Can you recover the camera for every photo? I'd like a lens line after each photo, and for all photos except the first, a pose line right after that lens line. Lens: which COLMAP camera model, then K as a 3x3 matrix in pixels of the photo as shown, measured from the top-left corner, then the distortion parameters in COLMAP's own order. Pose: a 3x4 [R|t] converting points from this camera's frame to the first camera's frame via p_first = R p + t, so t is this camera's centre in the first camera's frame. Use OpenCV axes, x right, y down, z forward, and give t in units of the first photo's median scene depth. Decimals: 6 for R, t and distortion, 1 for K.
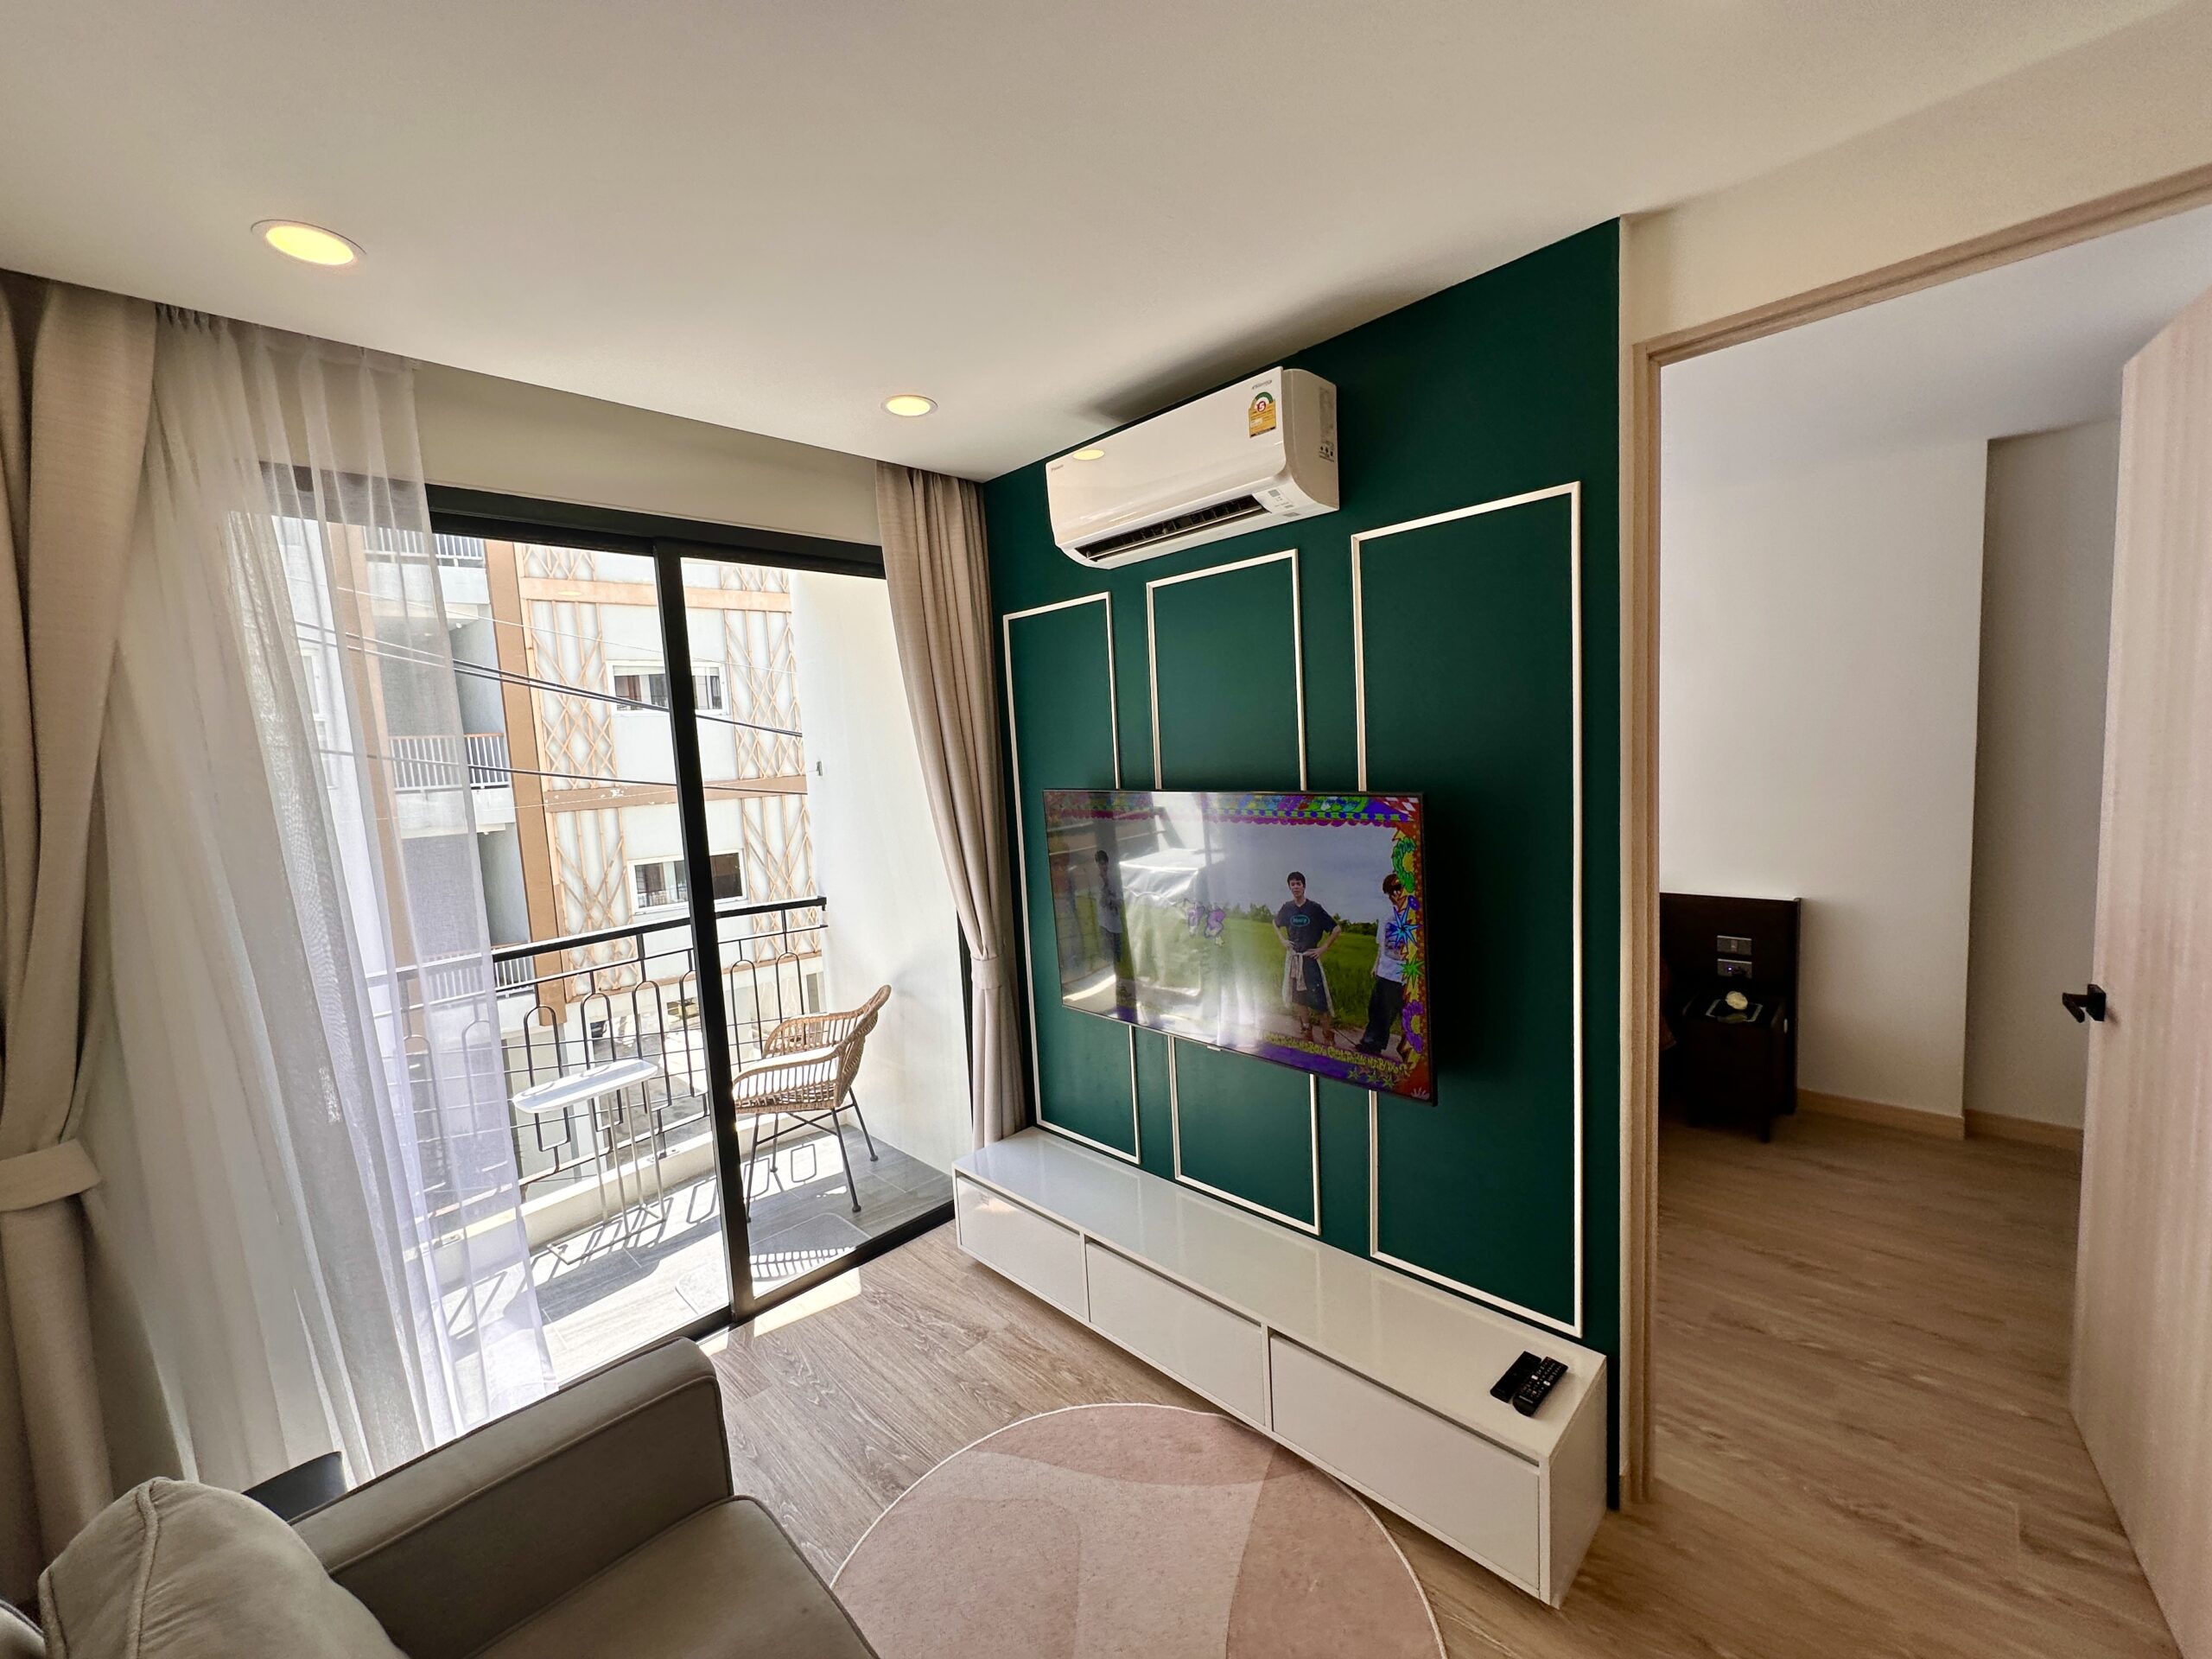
lens RADIAL K [[884.4, 0, 1107.3], [0, 884.4, 833.0], [0, 0, 1]] dist [-0.002252, 0.000267]
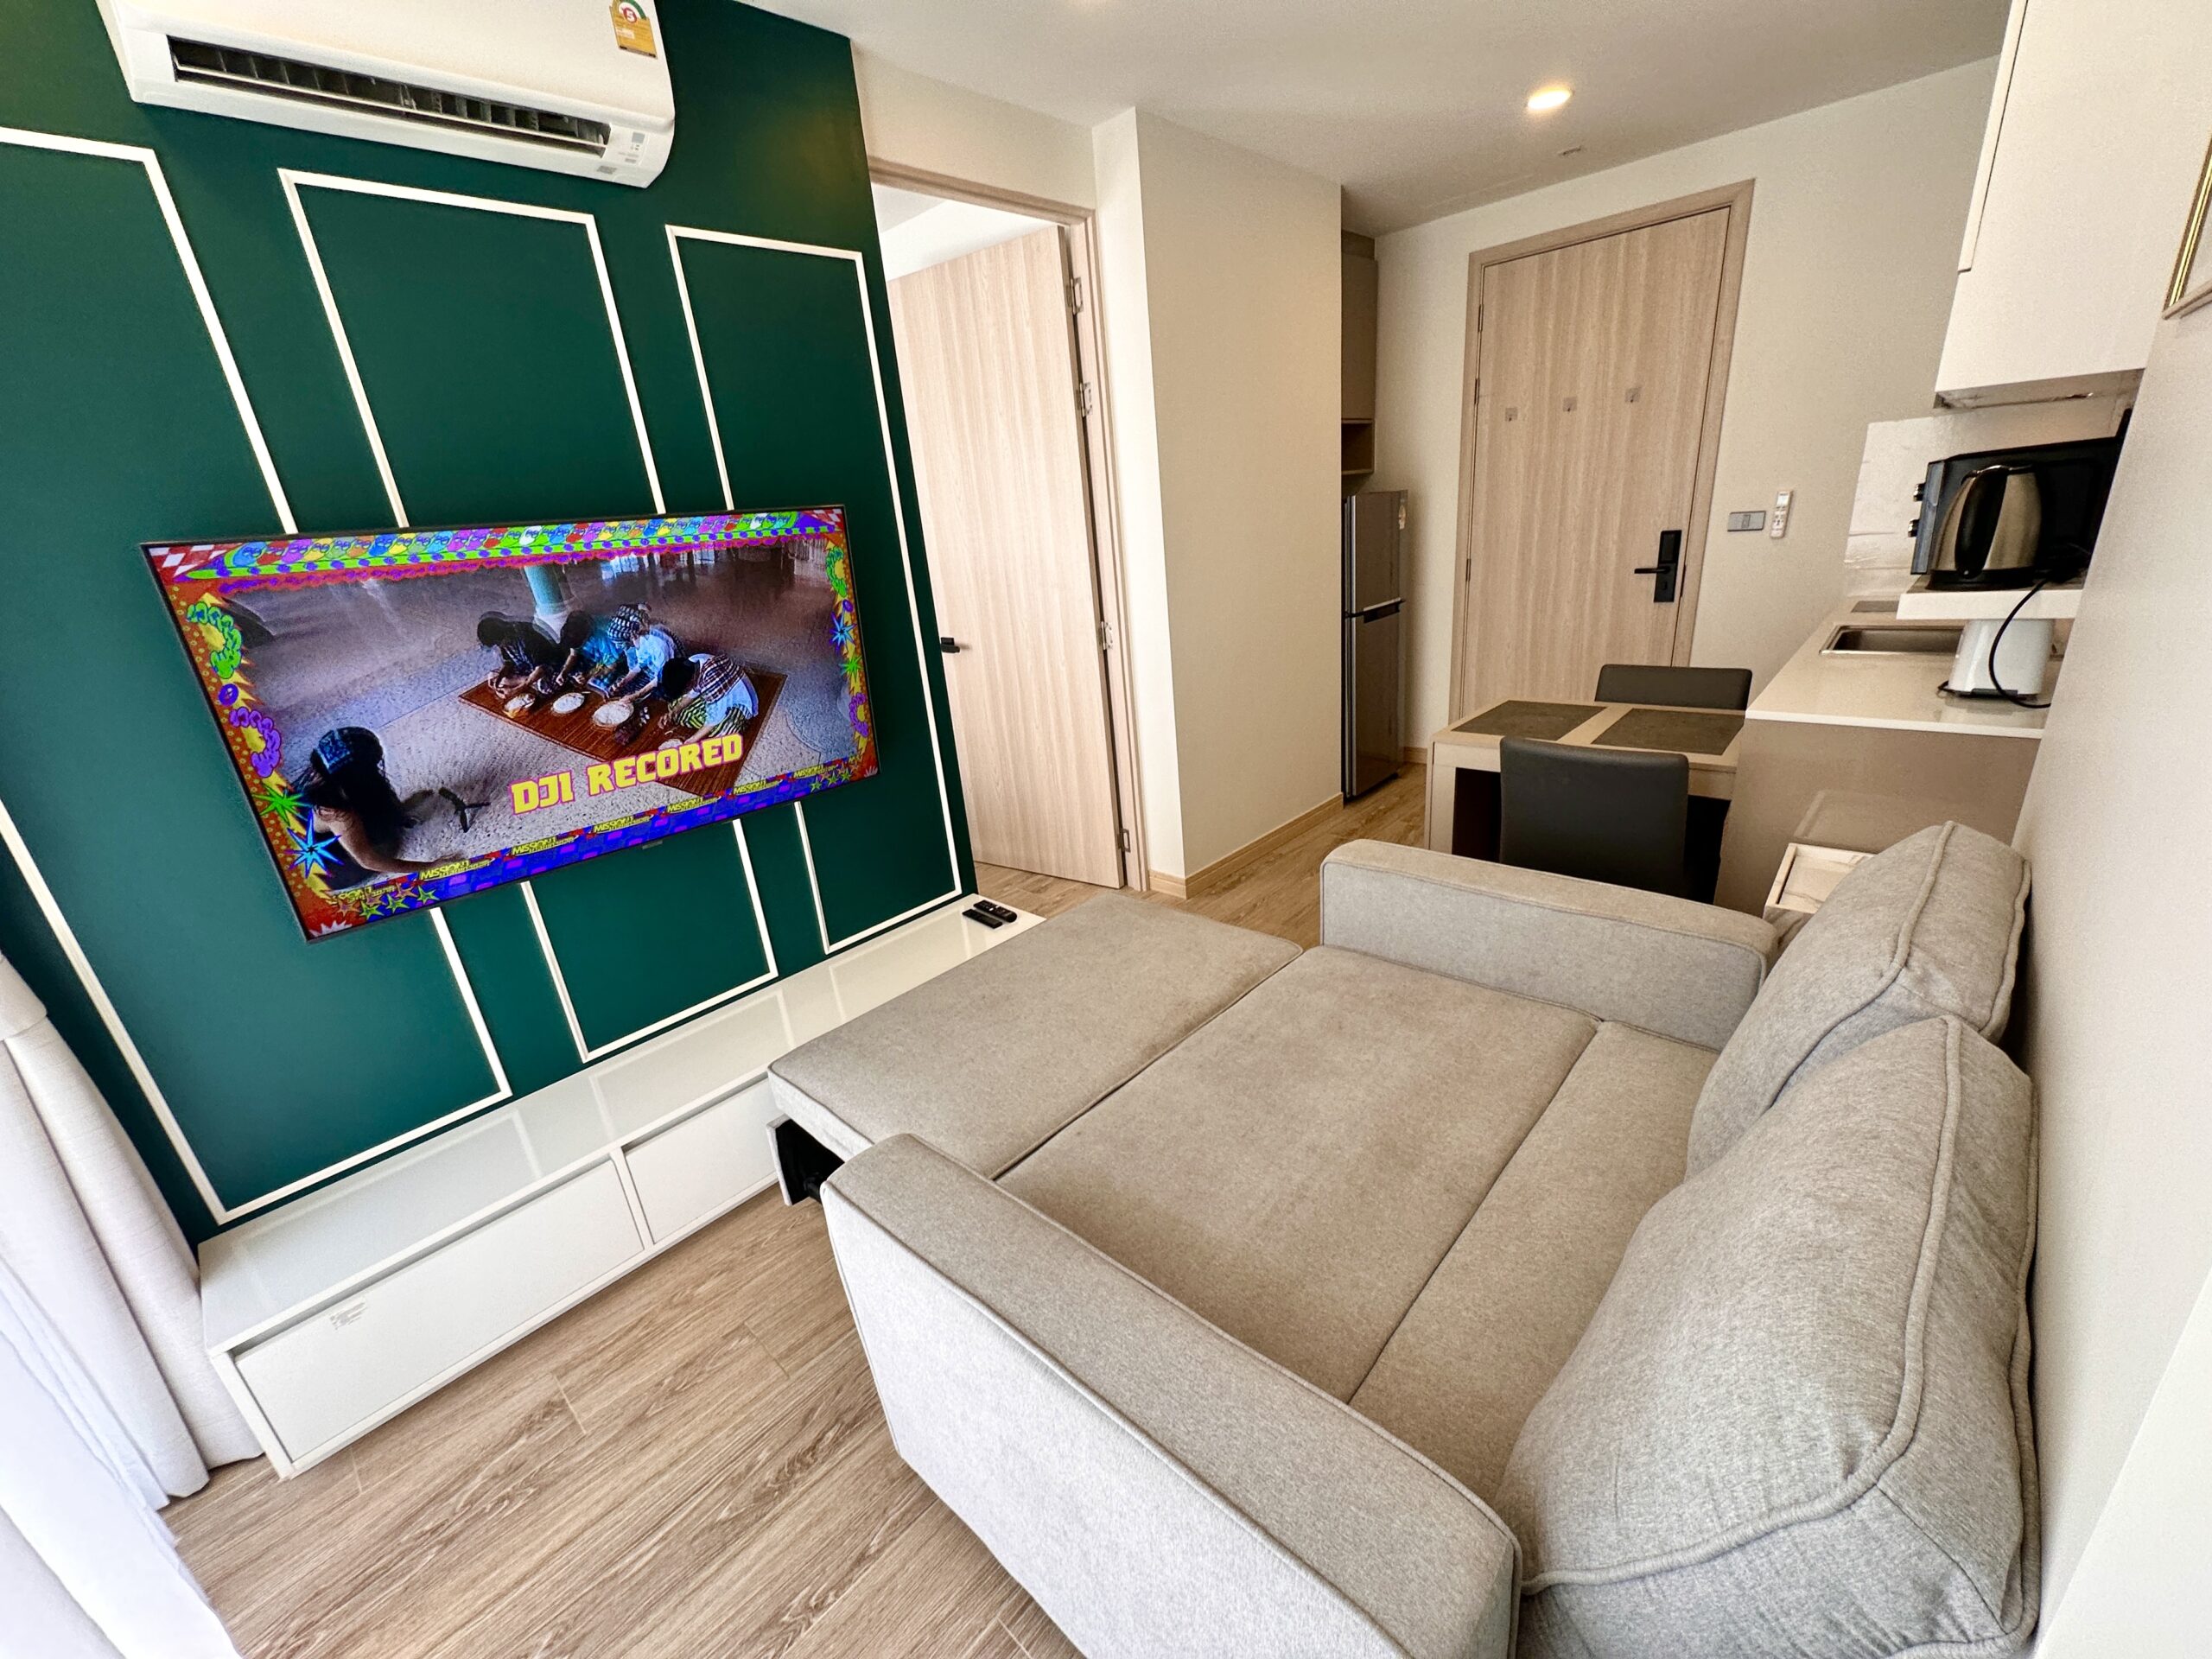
lens RADIAL K [[884.4, 0, 1107.3], [0, 884.4, 833.0], [0, 0, 1]] dist [-0.002252, 0.000267]
pose [[-0.024161, -0.286531, 0.957766, -0.692440], [0.186878, 0.939864, 0.285889, 0.072873], [-0.982086, 0.185893, 0.030838, 0.544074]]
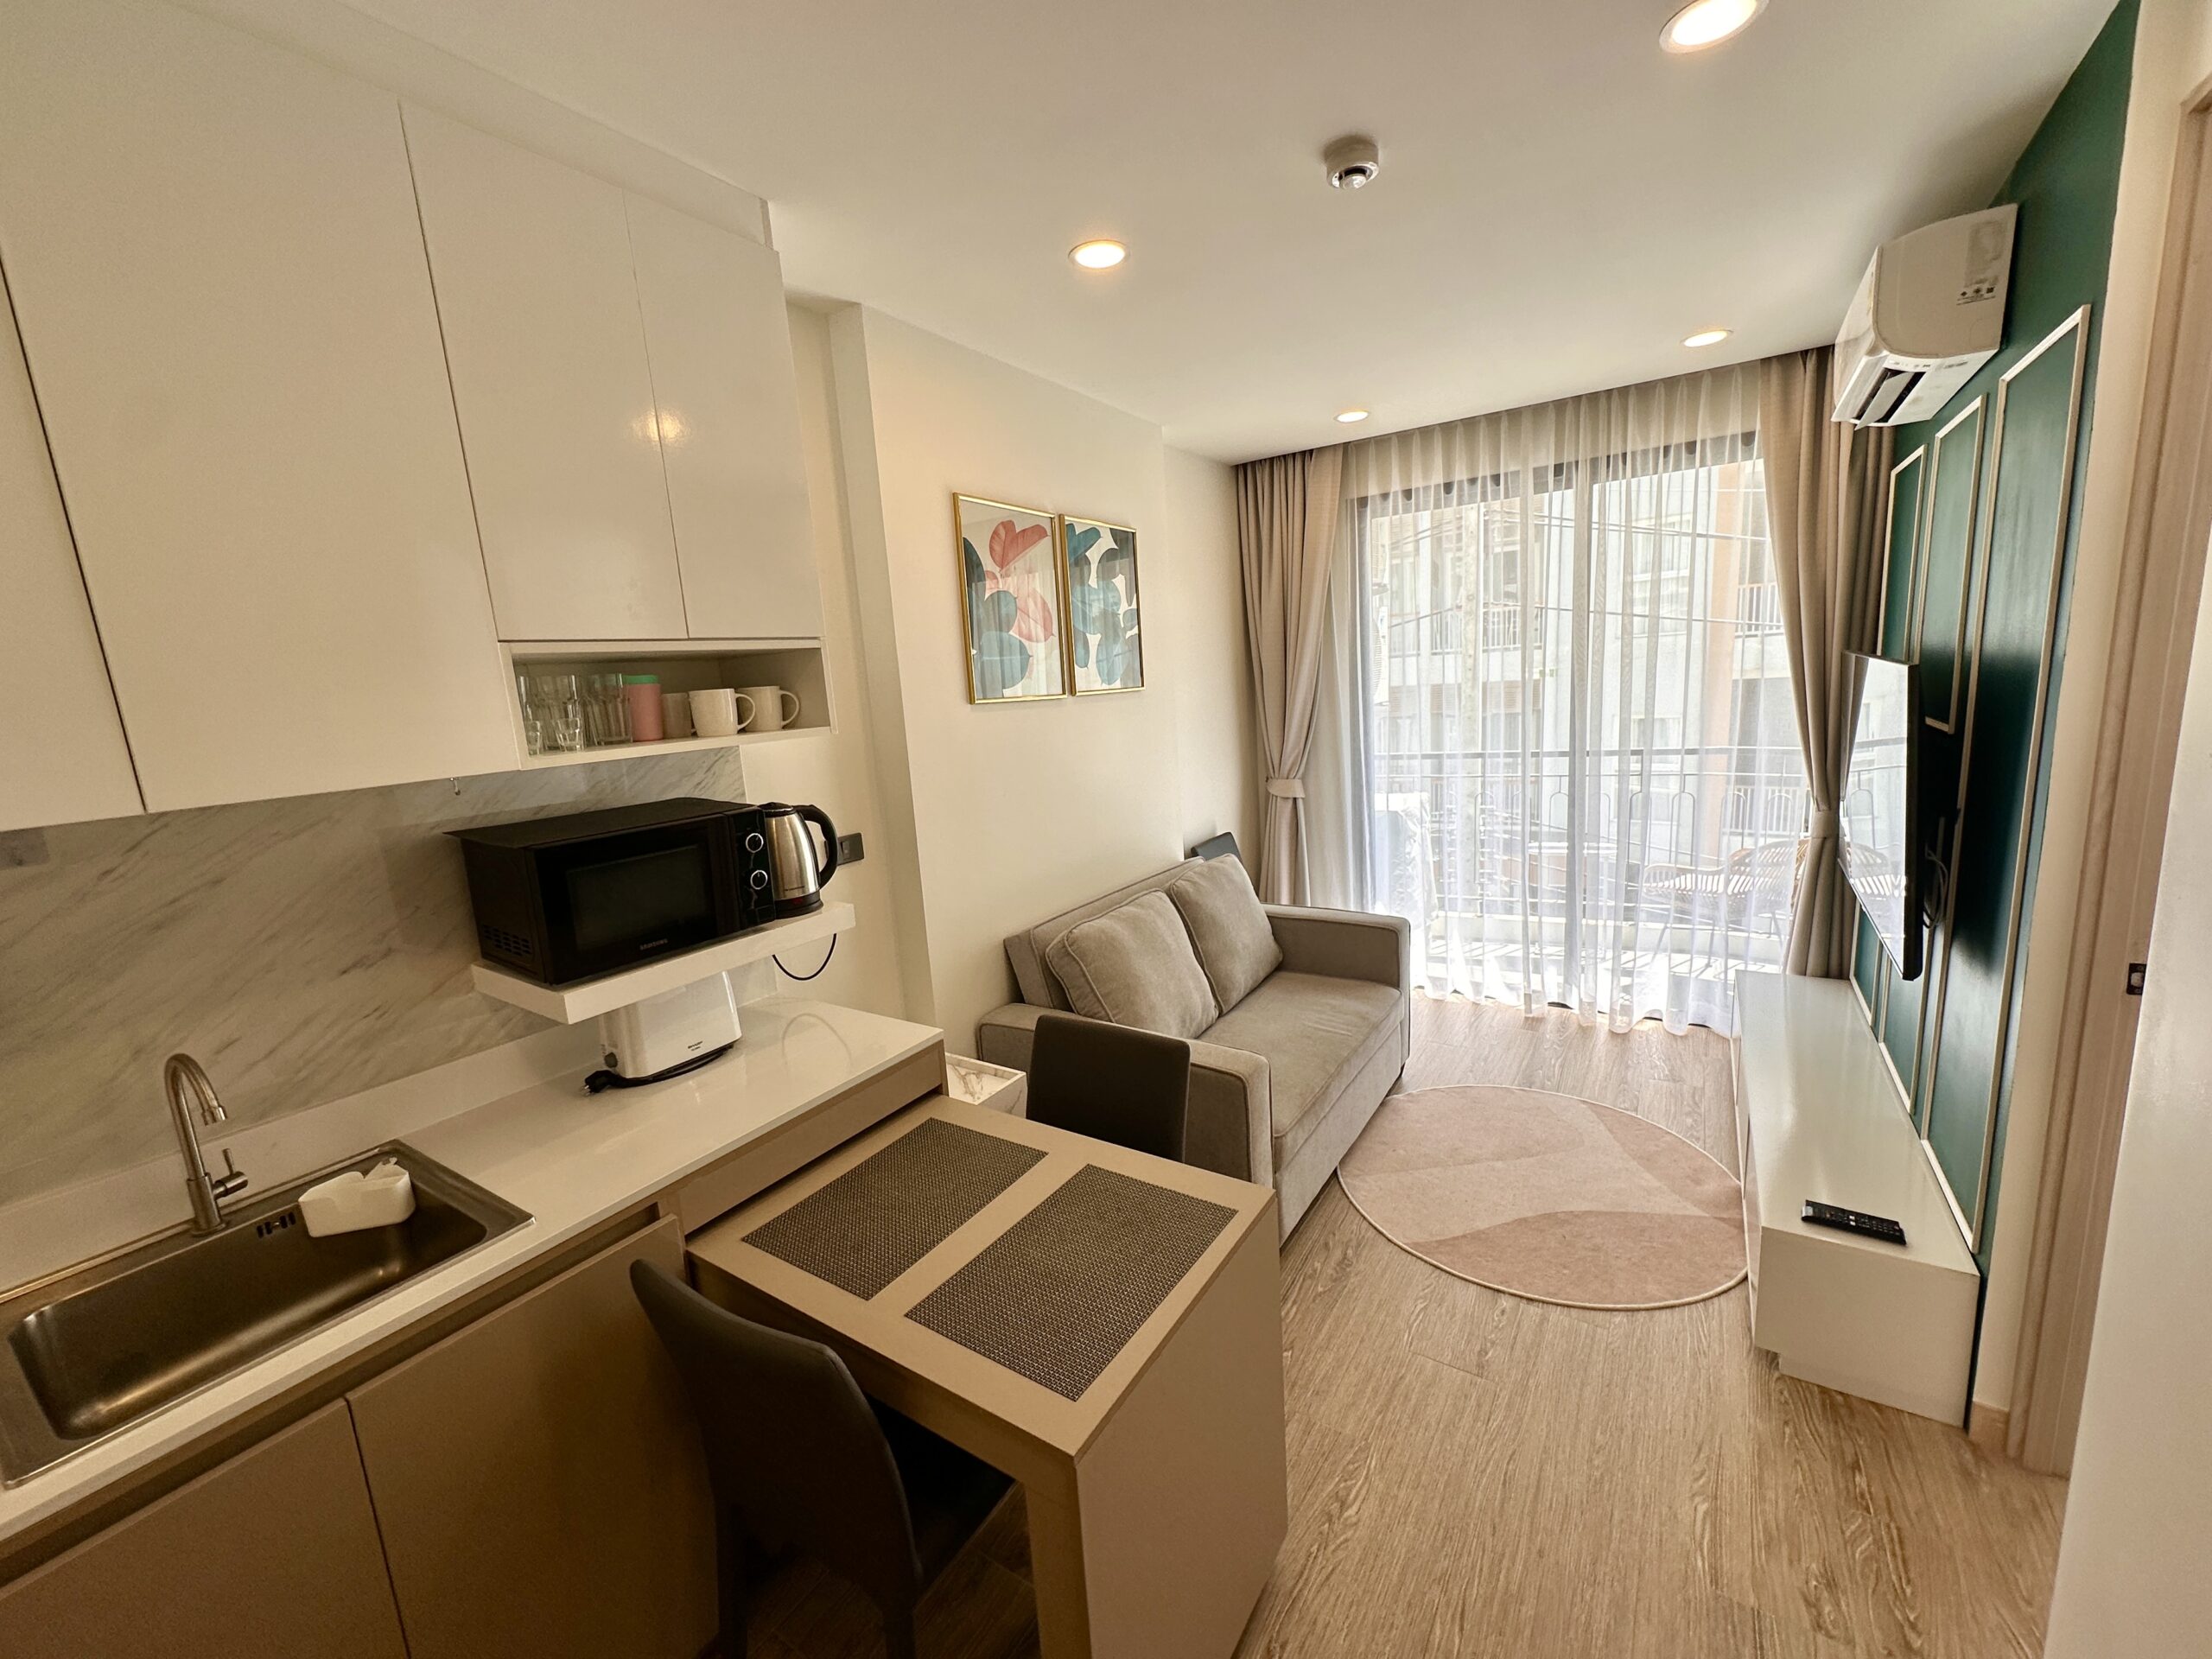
lens RADIAL K [[884.4, 0, 1107.3], [0, 884.4, 833.0], [0, 0, 1]] dist [-0.002252, 0.000267]
pose [[0.200683, 0.213462, -0.956117, 0.923245], [-0.041404, 0.976948, 0.209423, -0.025268], [0.978781, -0.002440, 0.204895, -0.090346]]
